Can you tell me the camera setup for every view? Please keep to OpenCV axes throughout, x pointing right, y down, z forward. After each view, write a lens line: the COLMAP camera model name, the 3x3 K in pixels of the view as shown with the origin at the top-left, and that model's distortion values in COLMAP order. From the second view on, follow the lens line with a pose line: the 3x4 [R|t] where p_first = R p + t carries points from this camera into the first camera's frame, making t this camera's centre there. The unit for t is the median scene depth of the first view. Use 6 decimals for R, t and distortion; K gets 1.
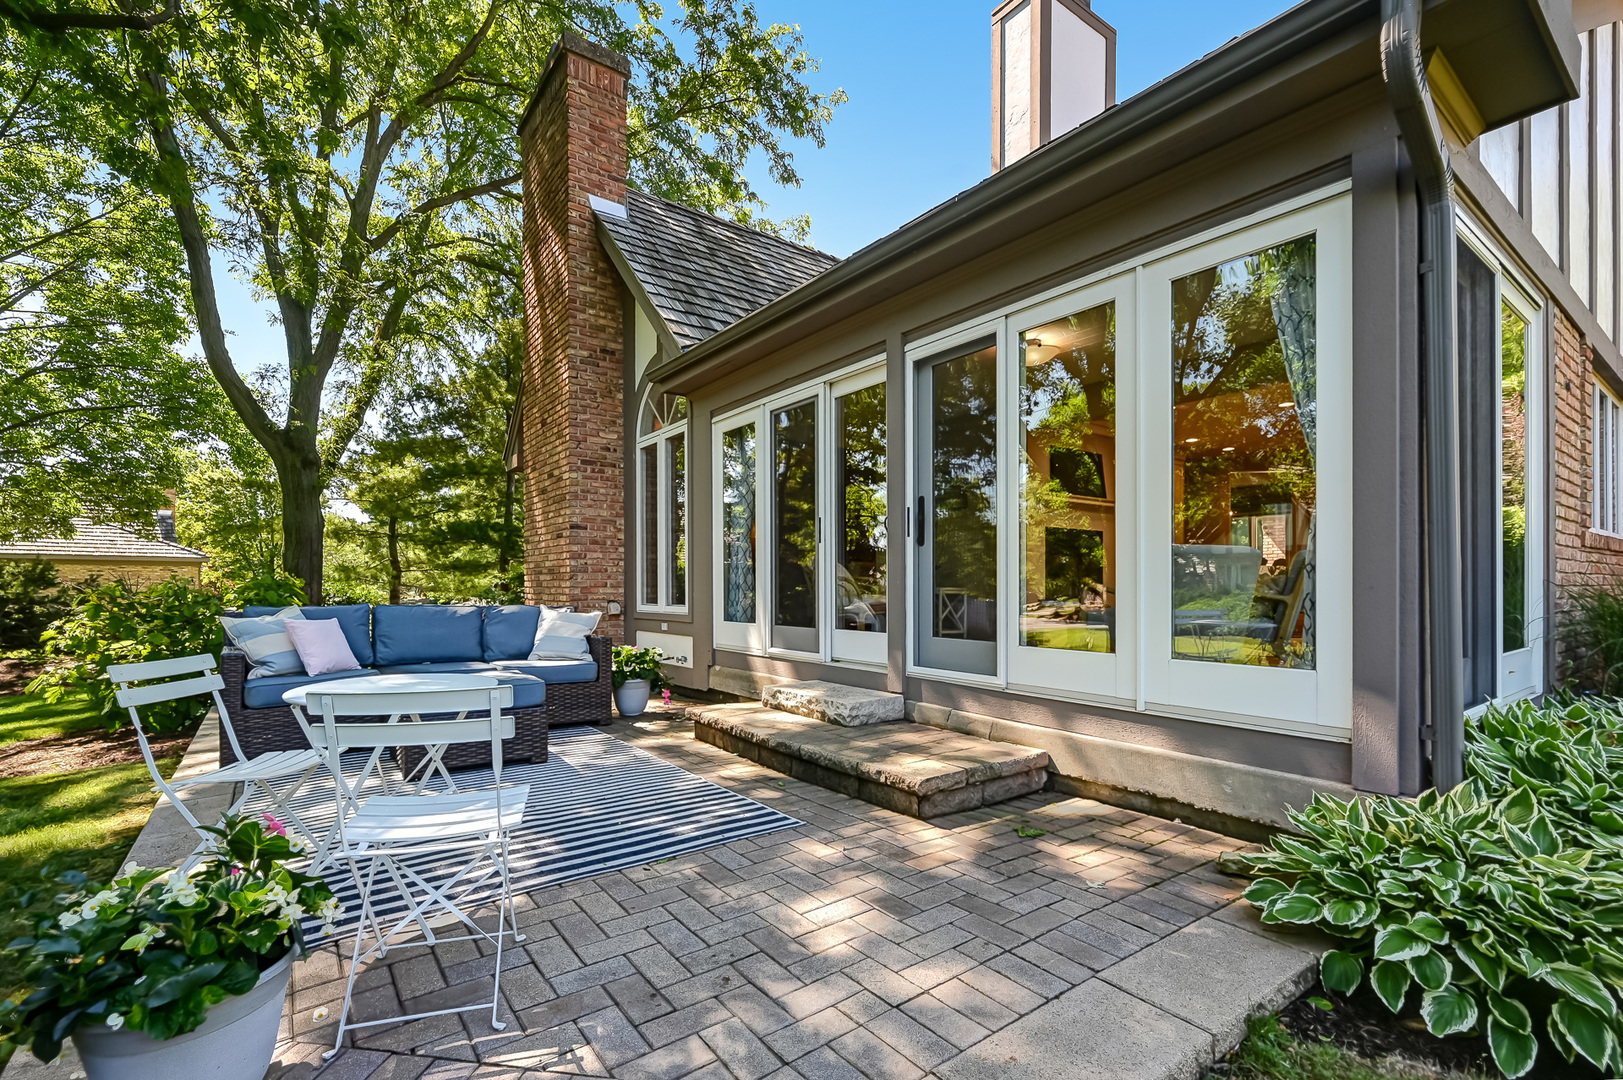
lens RADIAL K [[723.2, 0, 809.7], [0, 723.2, 588.9], [0, 0, 1]] dist [-0.002171, -0.000226]
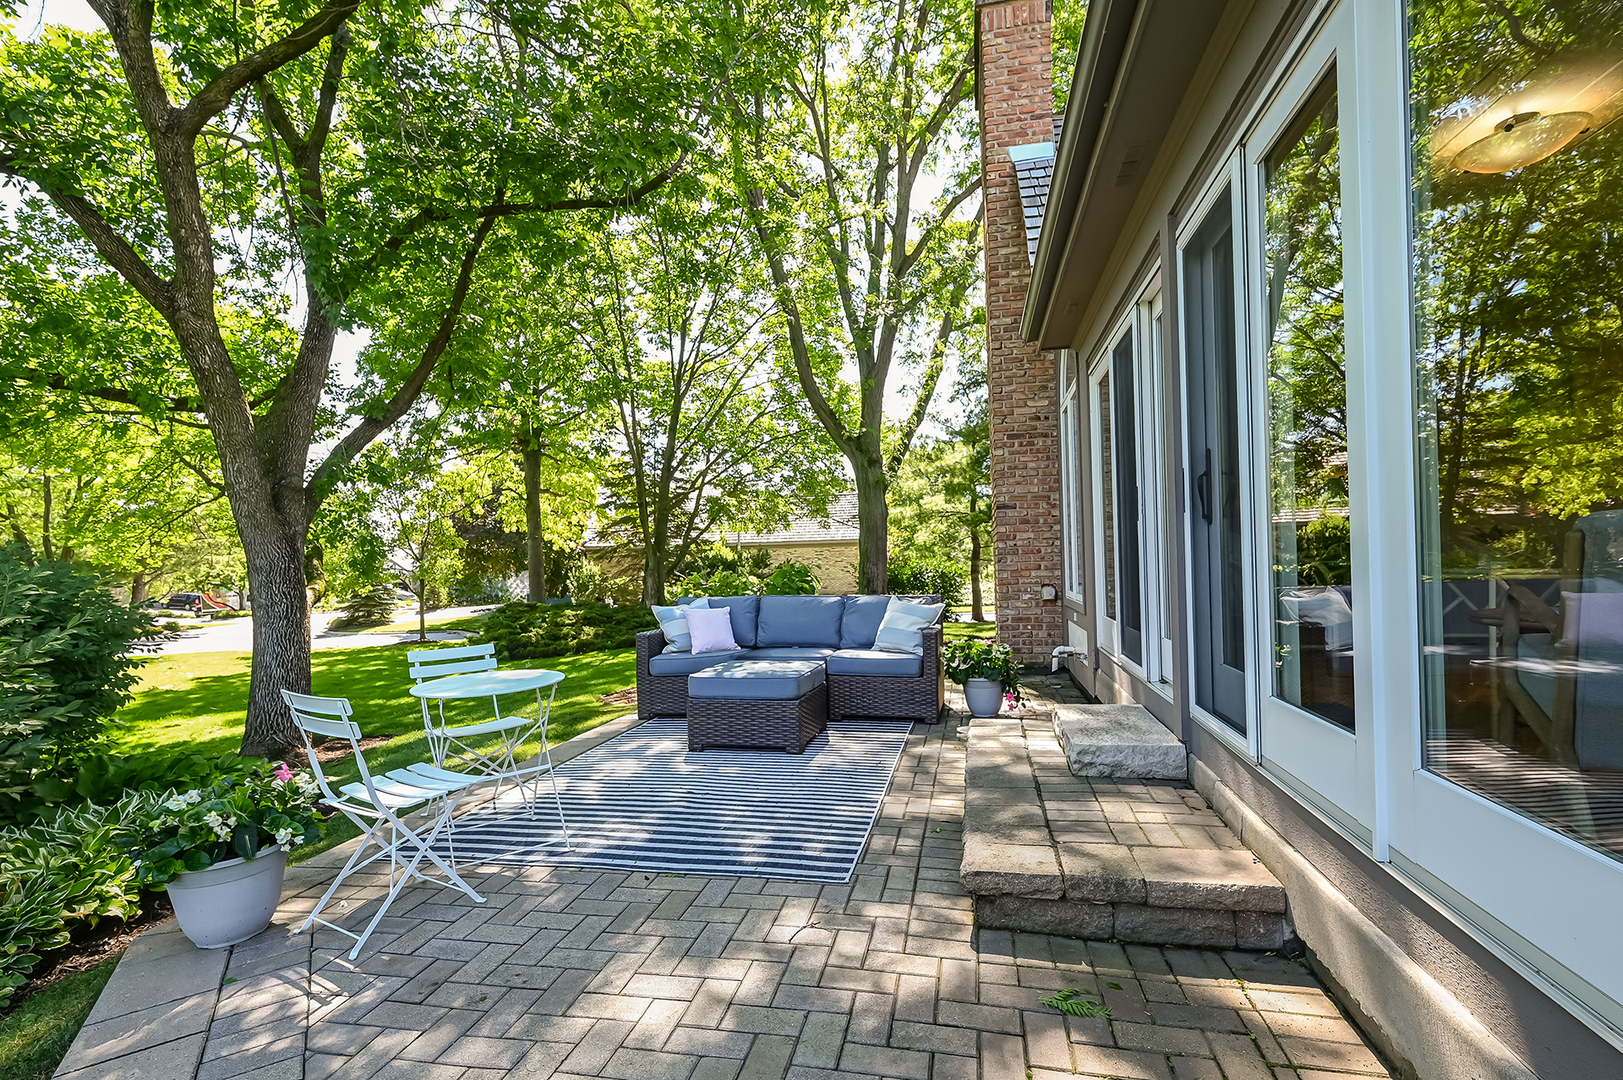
lens RADIAL K [[757.5, 0, 812.3], [0, 757.5, 565.0], [0, 0, 1]] dist [-0.000101, -0.000106]
pose [[0.665777, -0.014438, -0.746011, 0.247765], [0.025155, 0.999679, 0.003102, -0.019159], [0.745726, -0.020832, 0.665927, 0.153996]]
